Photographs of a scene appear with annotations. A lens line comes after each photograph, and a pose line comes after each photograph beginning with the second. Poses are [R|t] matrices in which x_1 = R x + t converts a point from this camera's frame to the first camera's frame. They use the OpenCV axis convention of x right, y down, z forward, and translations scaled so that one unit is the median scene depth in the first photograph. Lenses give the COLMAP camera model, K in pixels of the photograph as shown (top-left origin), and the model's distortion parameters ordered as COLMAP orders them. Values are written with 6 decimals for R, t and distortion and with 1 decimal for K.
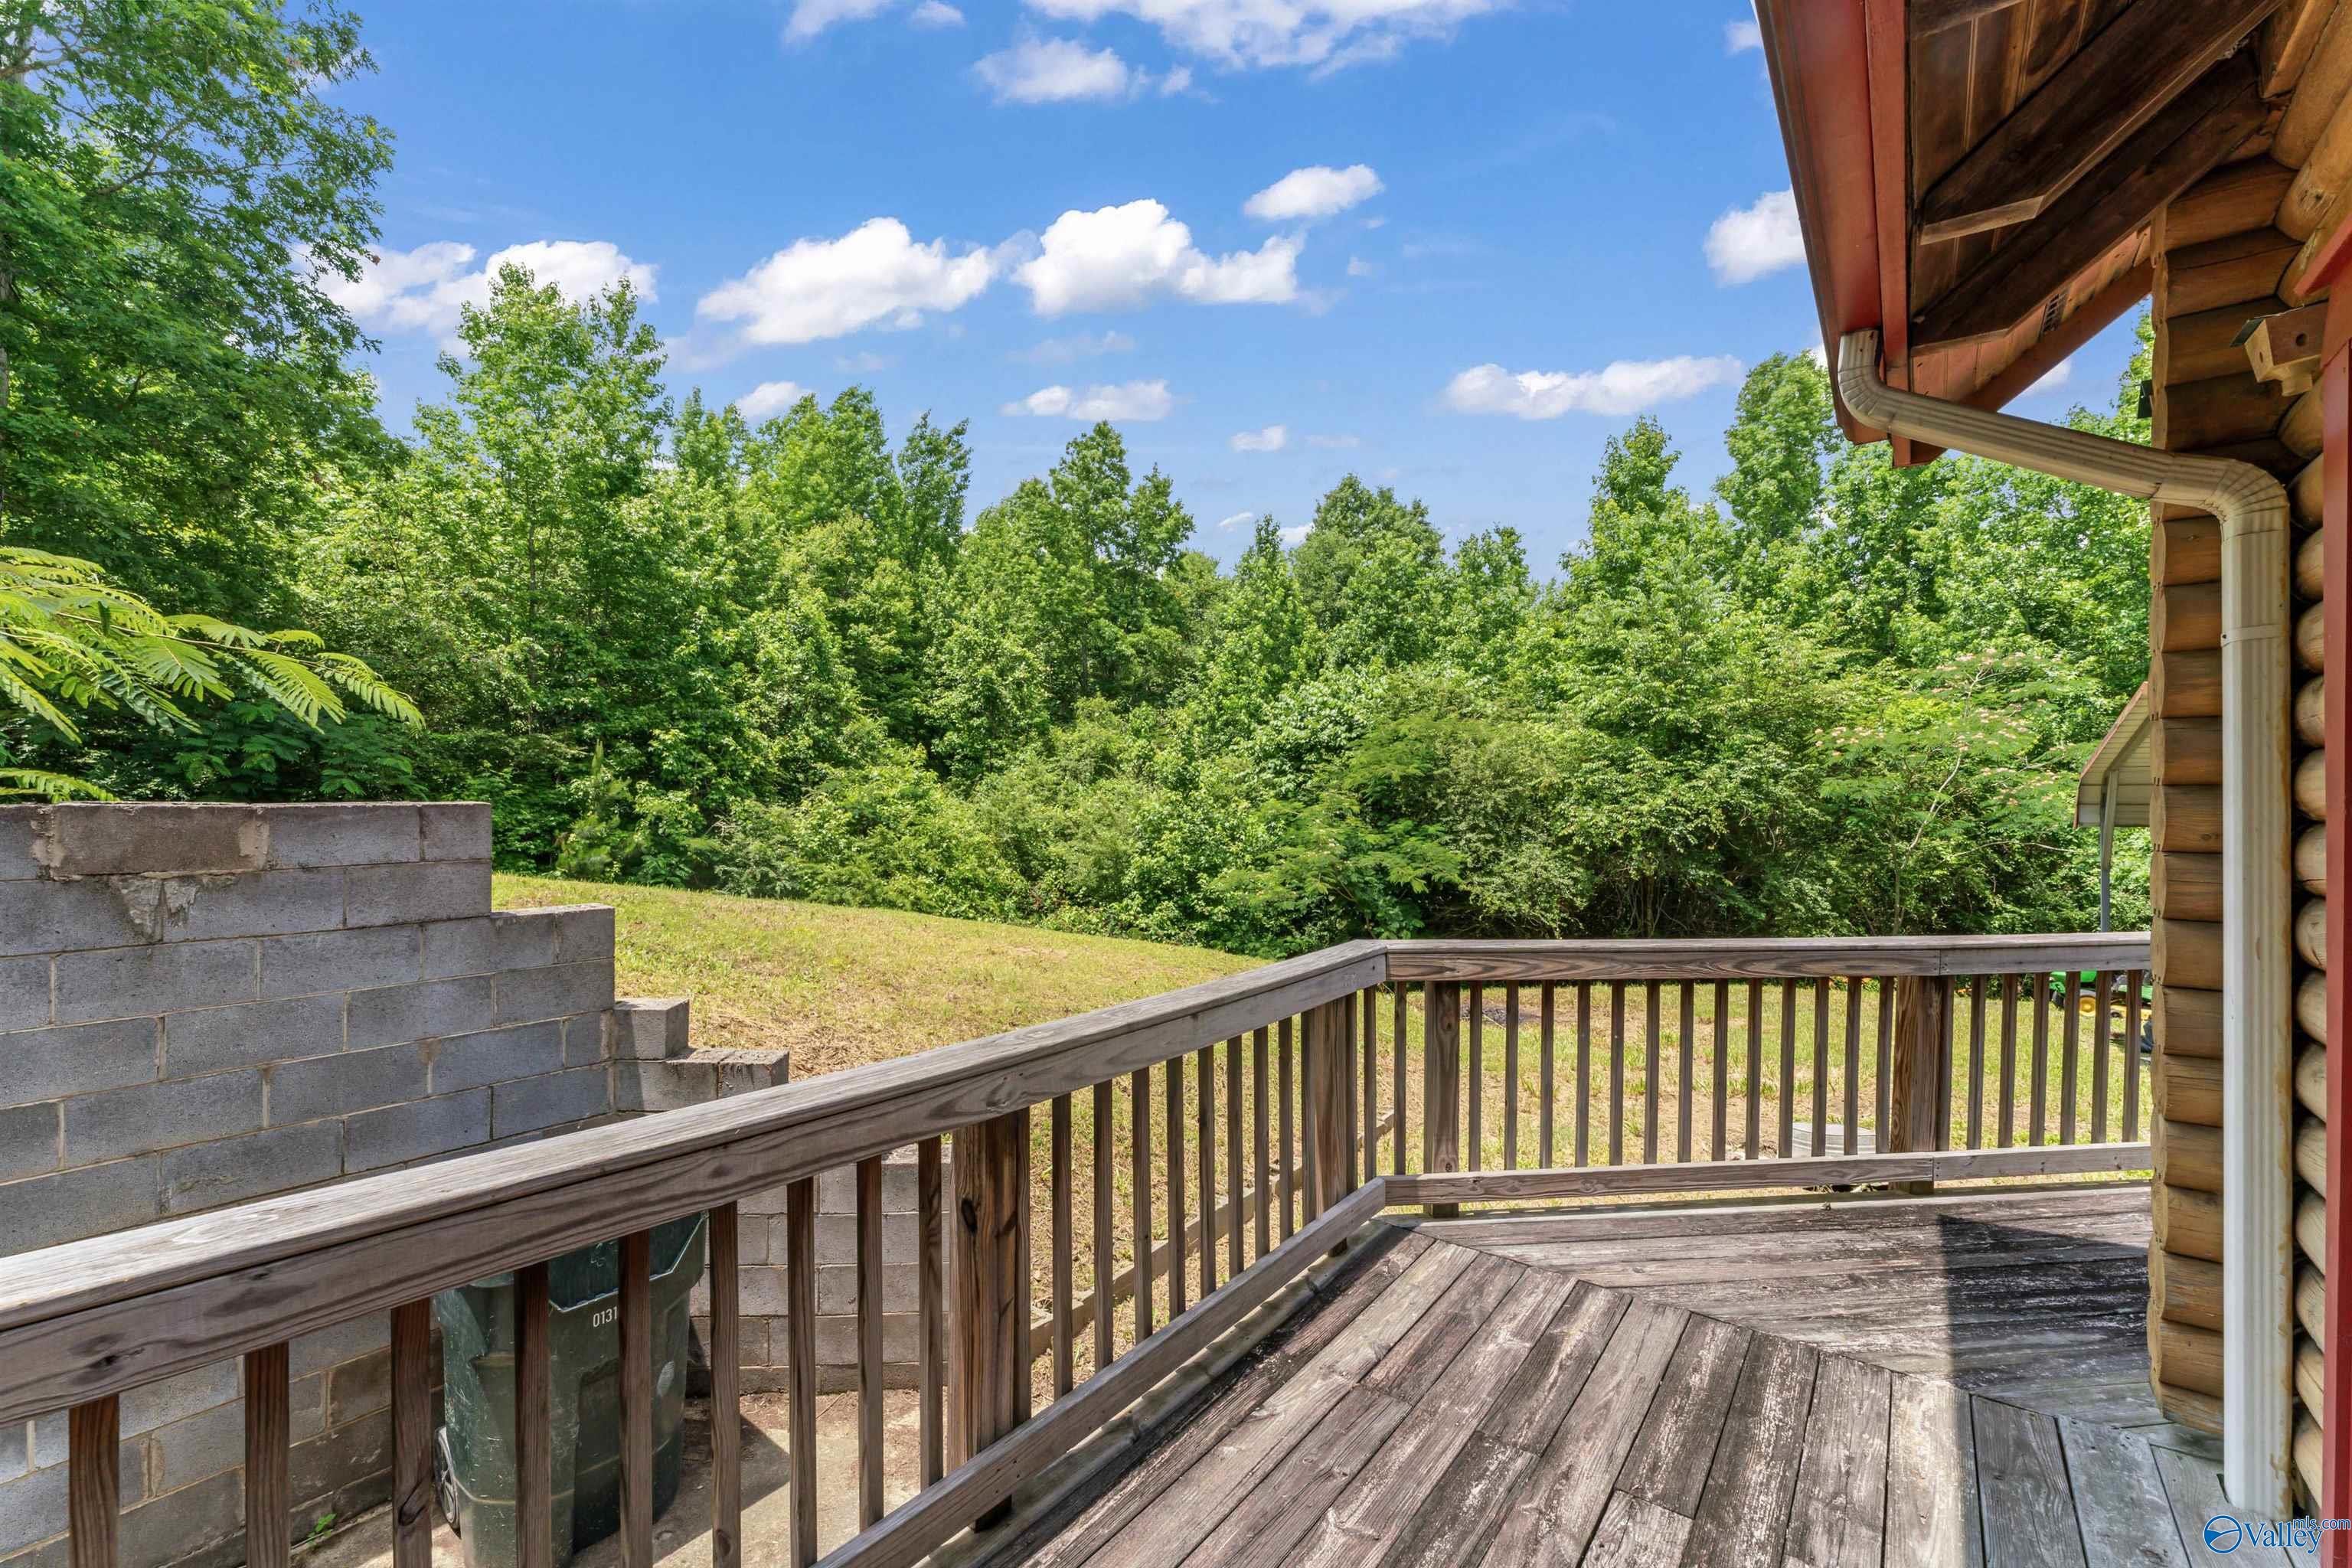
lens RADIAL K [[943.5, 0, 1176.7], [0, 943.5, 793.4], [0, 0, 1]] dist [-0.009821, 0.001887]
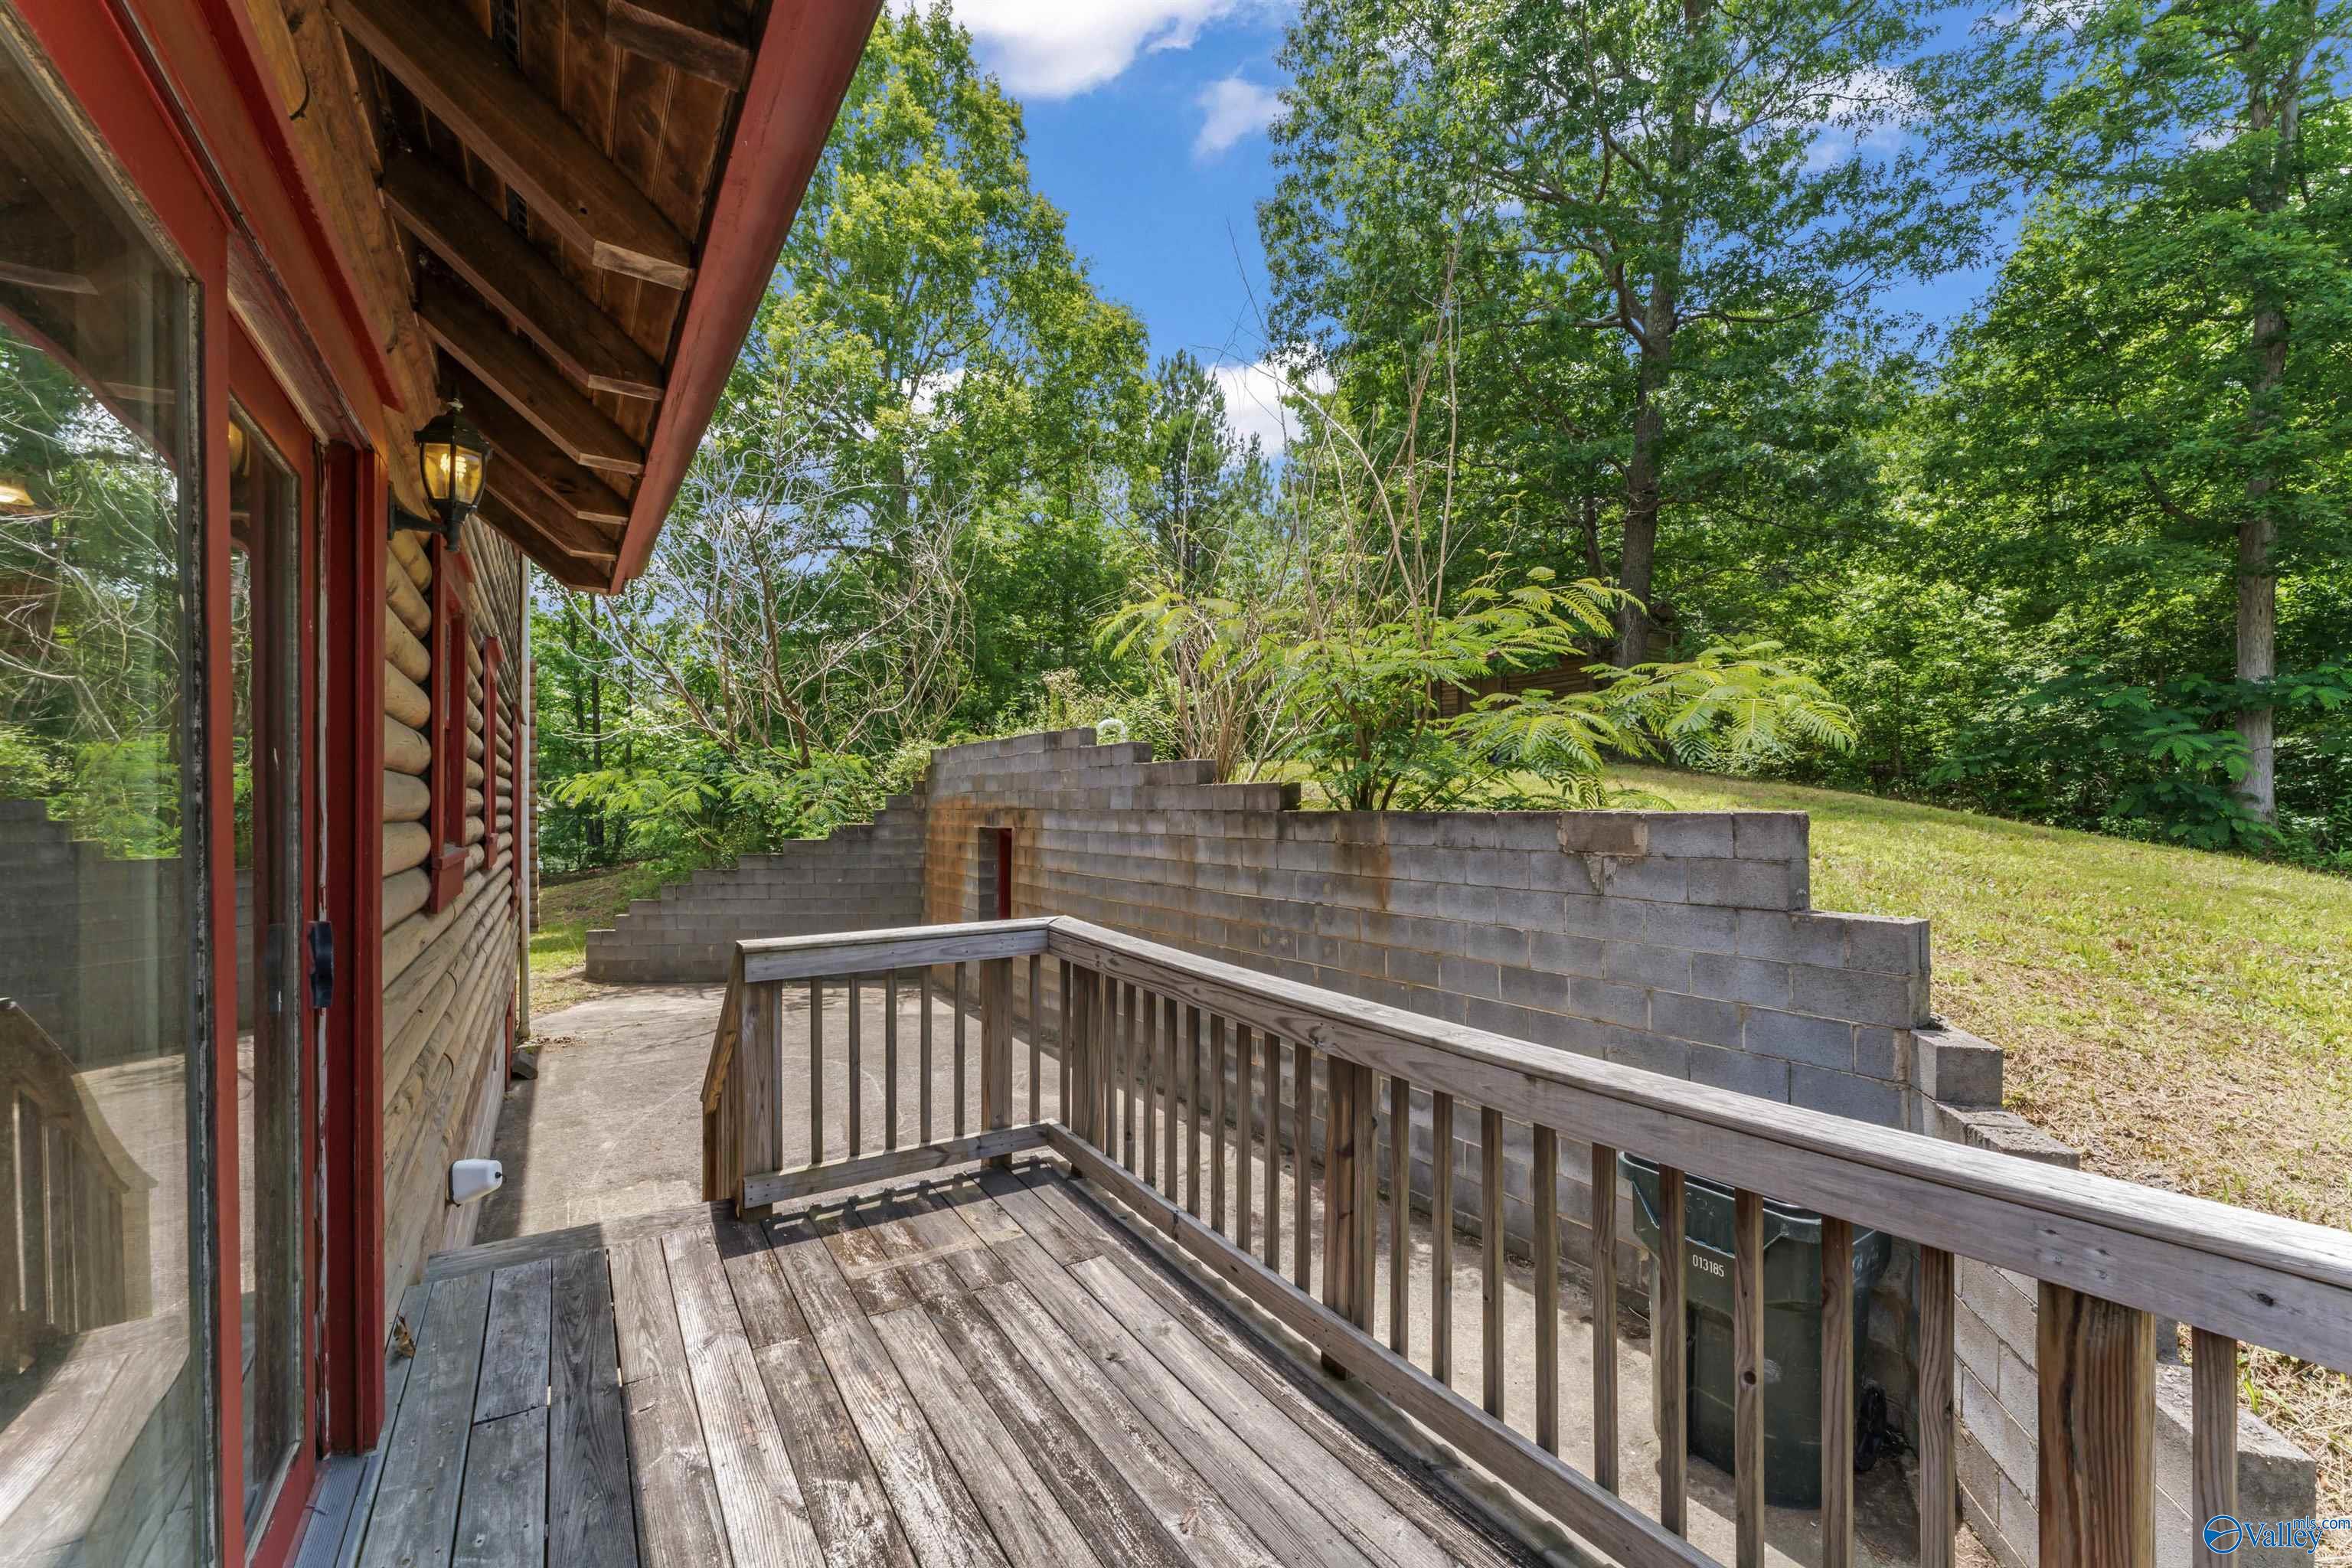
lens RADIAL K [[943.5, 0, 1160.6], [0, 943.5, 795.0], [0, 0, 1]] dist [-0.009821, 0.001887]
pose [[-0.329583, -0.021408, -0.943884, 0.726358], [-0.010807, 0.999763, -0.018902, 0.022812], [0.944065, 0.003971, -0.329737, 0.802298]]
